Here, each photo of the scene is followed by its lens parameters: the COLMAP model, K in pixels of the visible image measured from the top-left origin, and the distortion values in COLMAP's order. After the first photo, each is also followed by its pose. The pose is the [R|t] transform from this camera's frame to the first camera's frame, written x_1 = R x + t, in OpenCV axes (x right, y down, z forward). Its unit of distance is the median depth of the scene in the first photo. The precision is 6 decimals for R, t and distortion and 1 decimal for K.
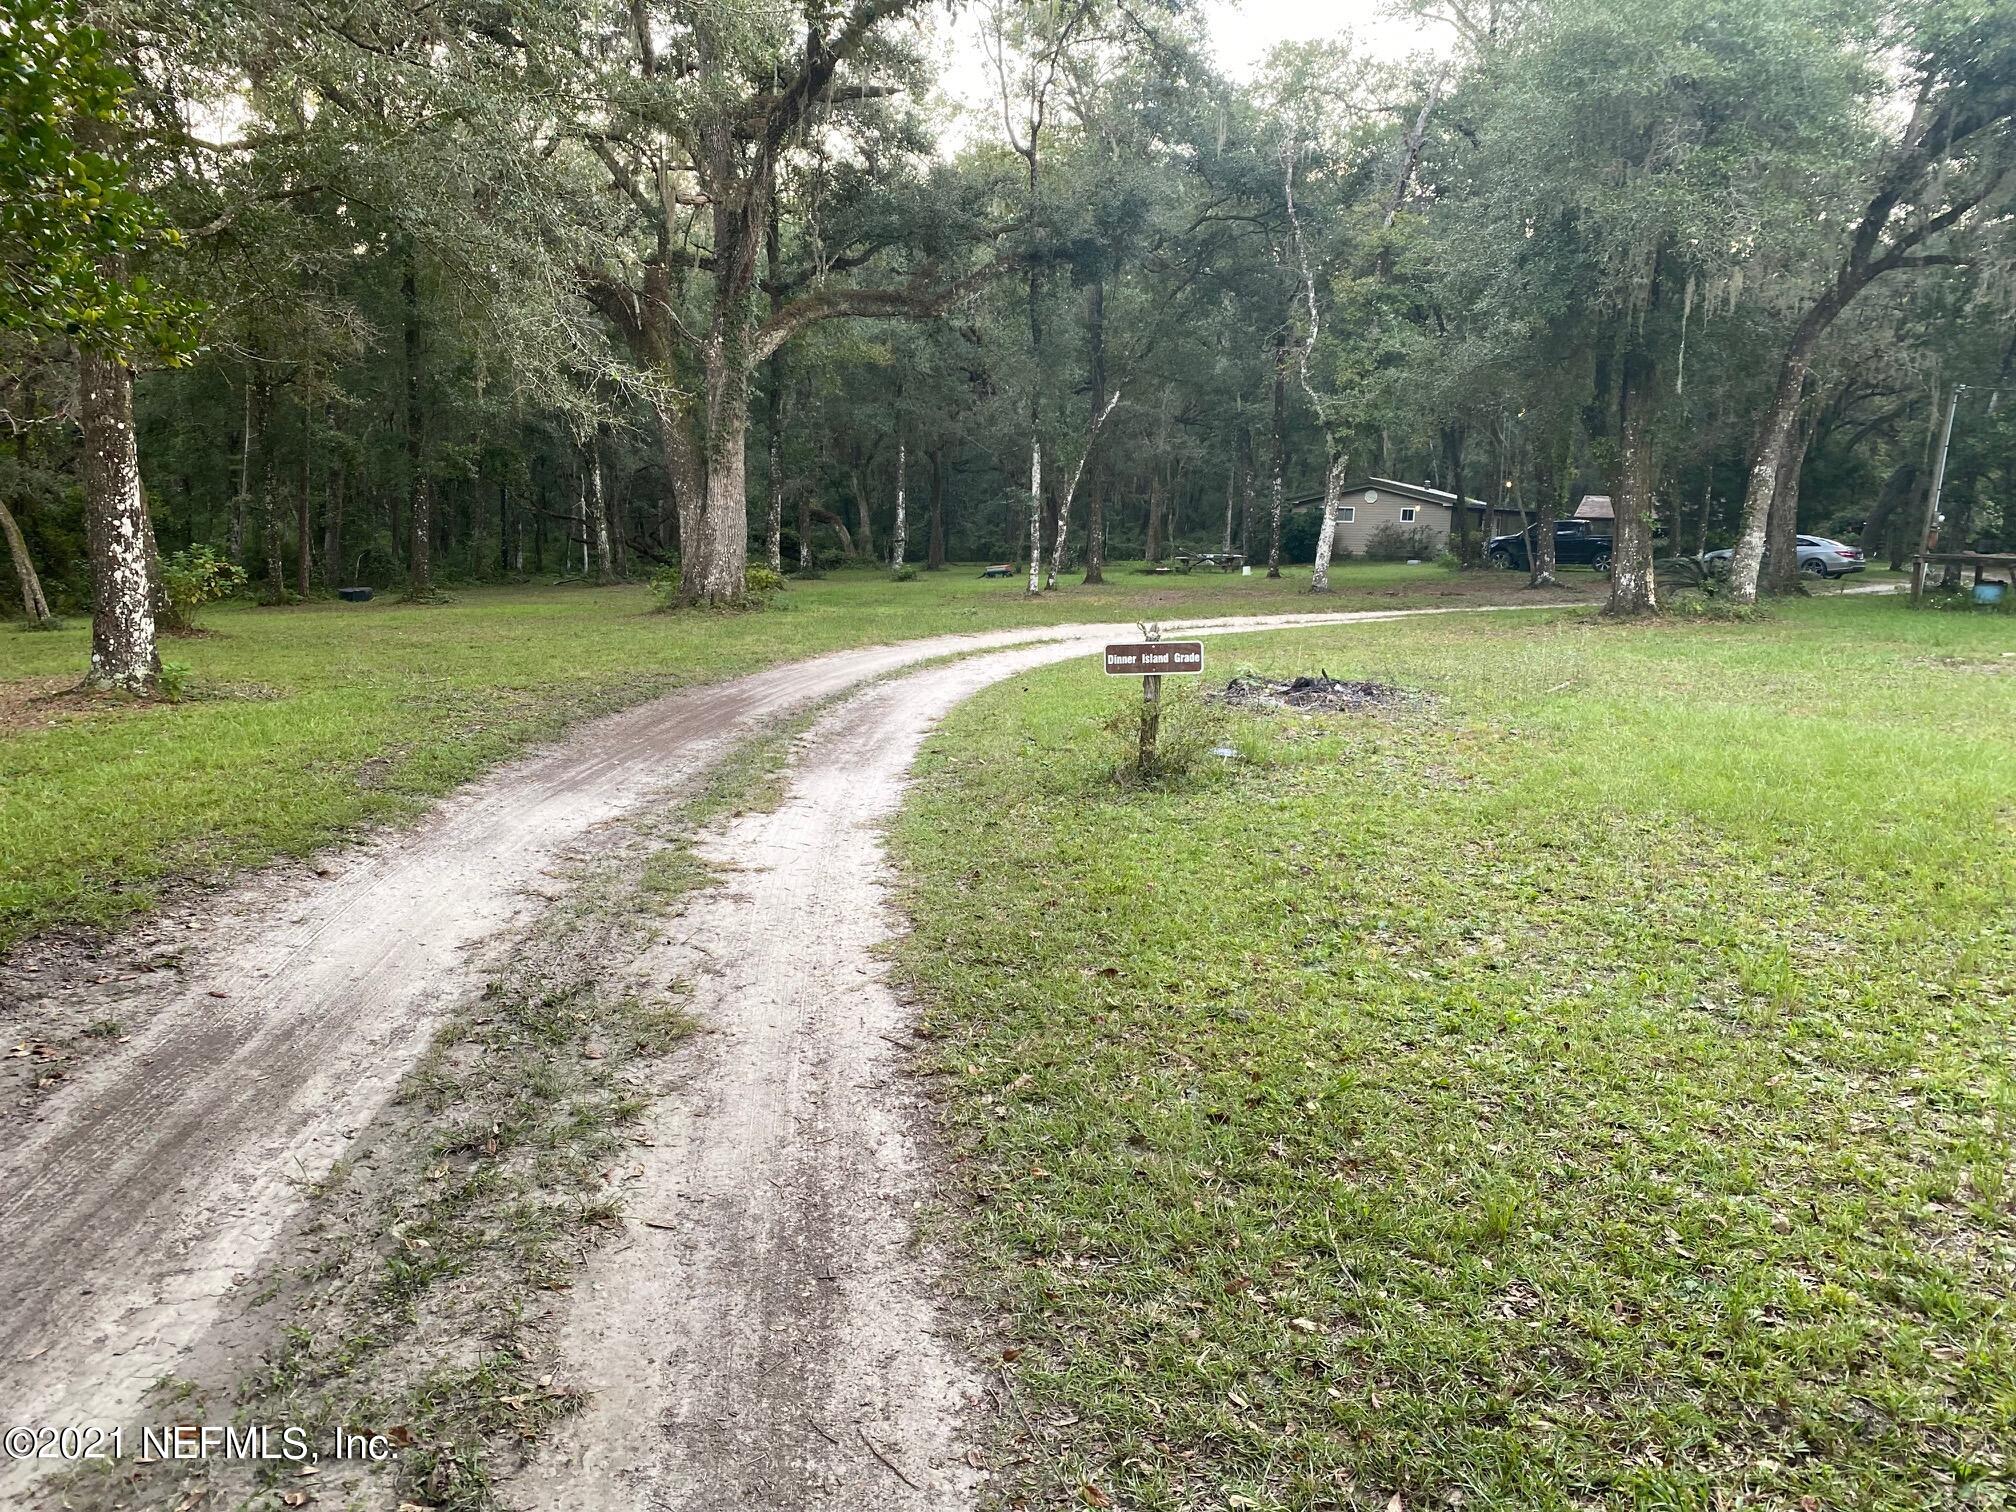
lens RADIAL K [[1452.8, 0, 998.9], [0, 1452.8, 757.2], [0, 0, 1]] dist [-0.003376, -0.003192]
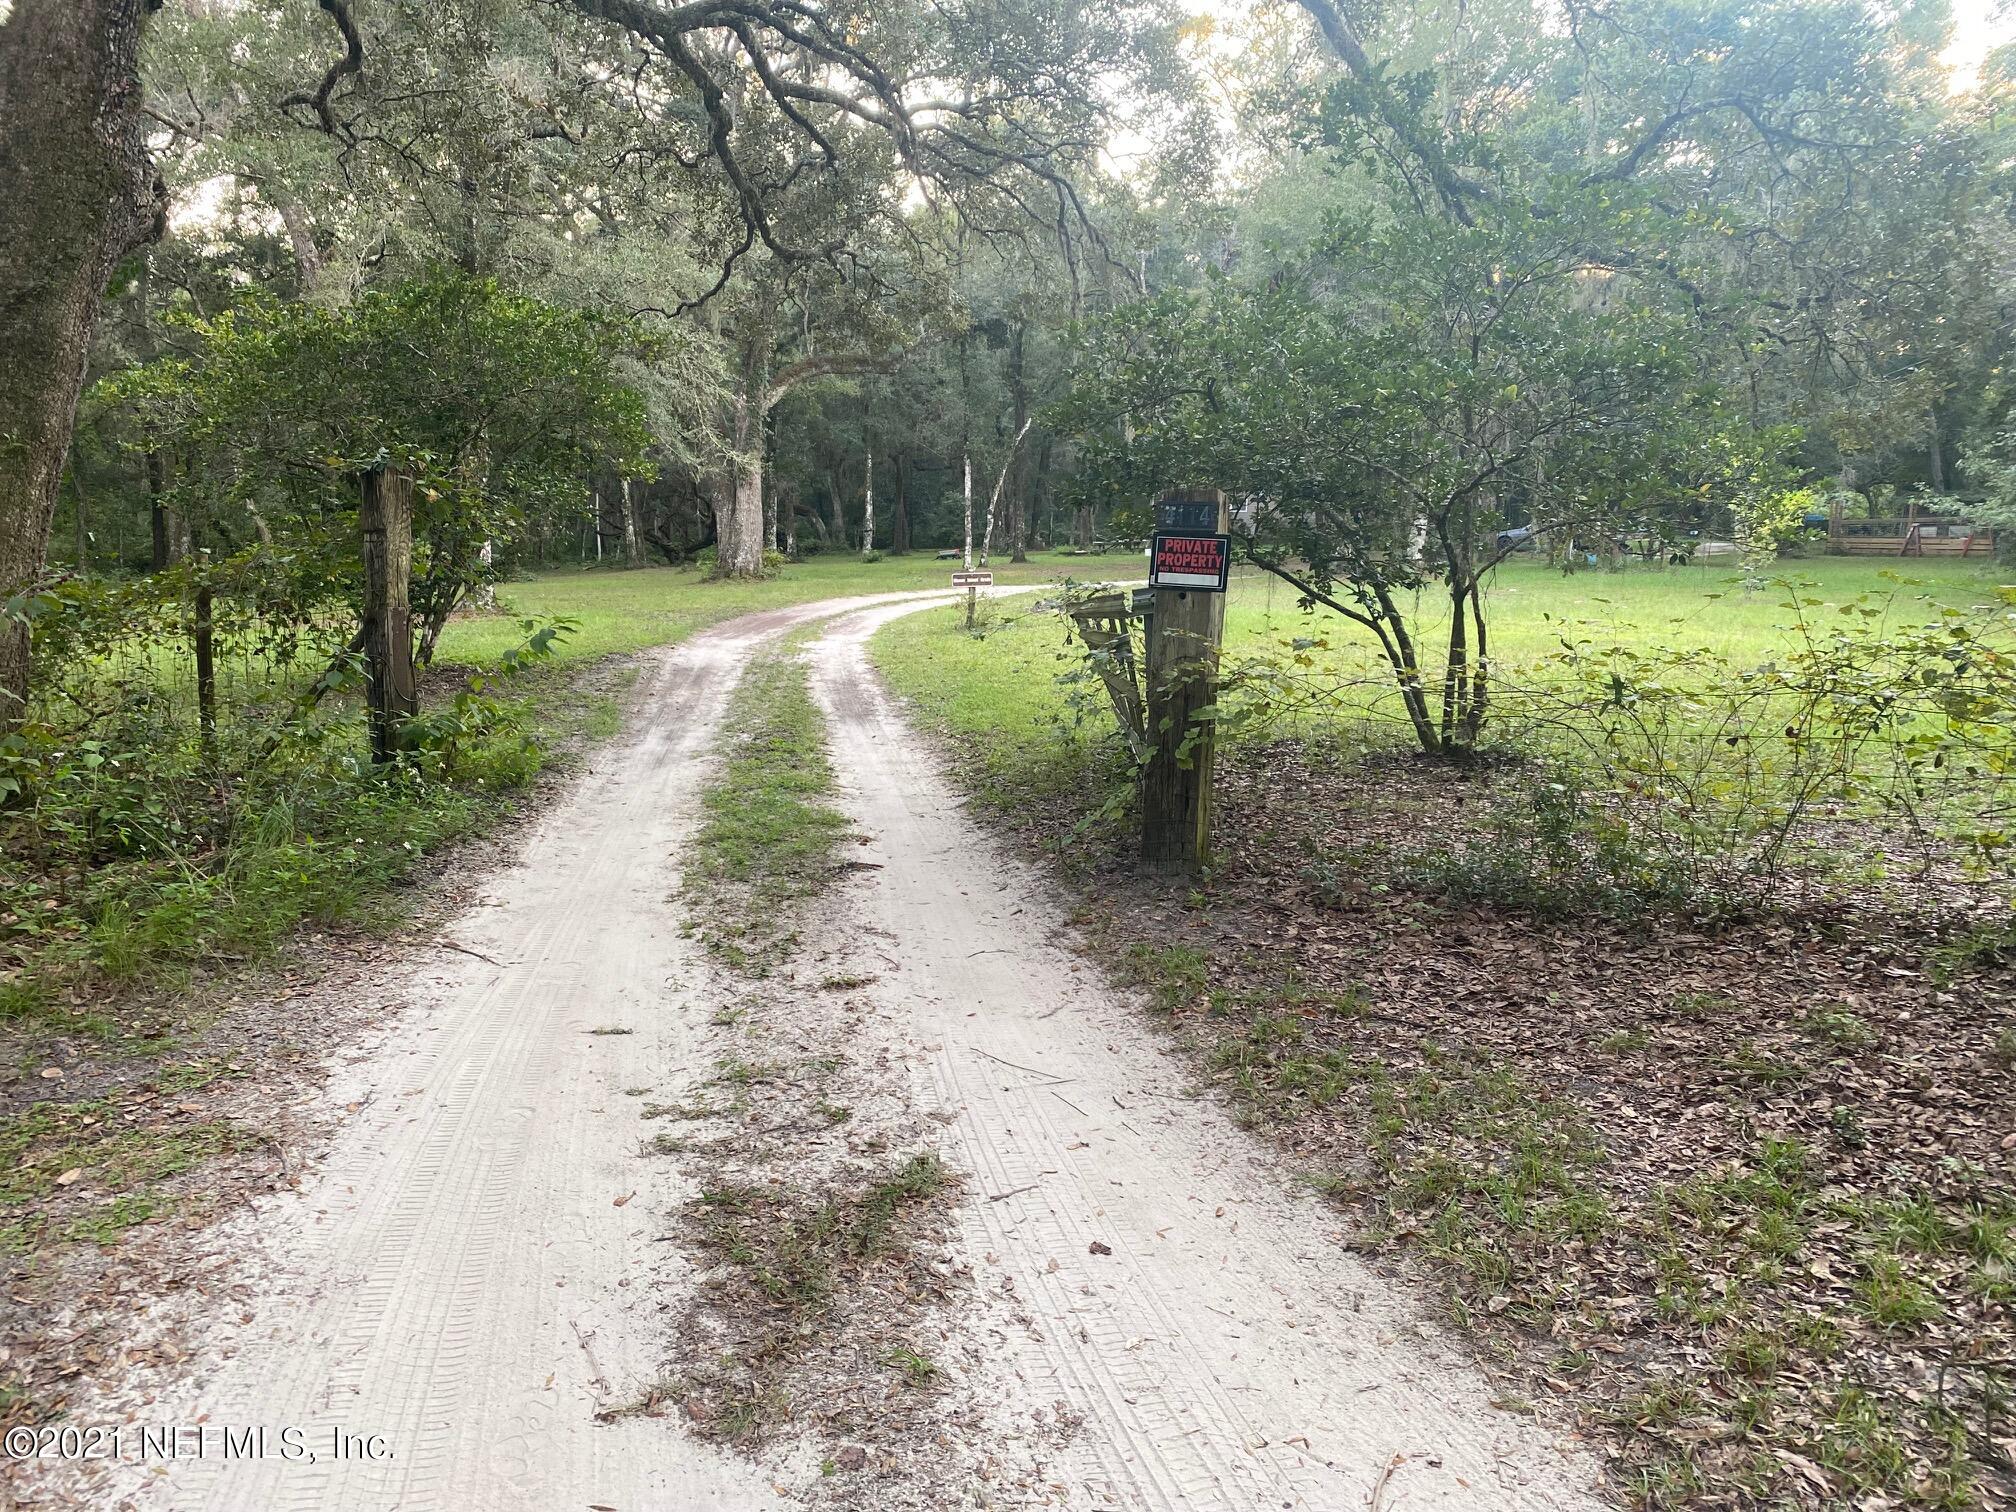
lens RADIAL K [[1452.8, 0, 1019.8], [0, 1452.8, 745.1], [0, 0, 1]] dist [-0.003376, -0.003192]
pose [[0.999340, -0.013901, 0.033575, 0.024086], [0.013907, 0.999903, 0.000058, 0.051075], [-0.033573, 0.000409, 0.999436, -0.351226]]
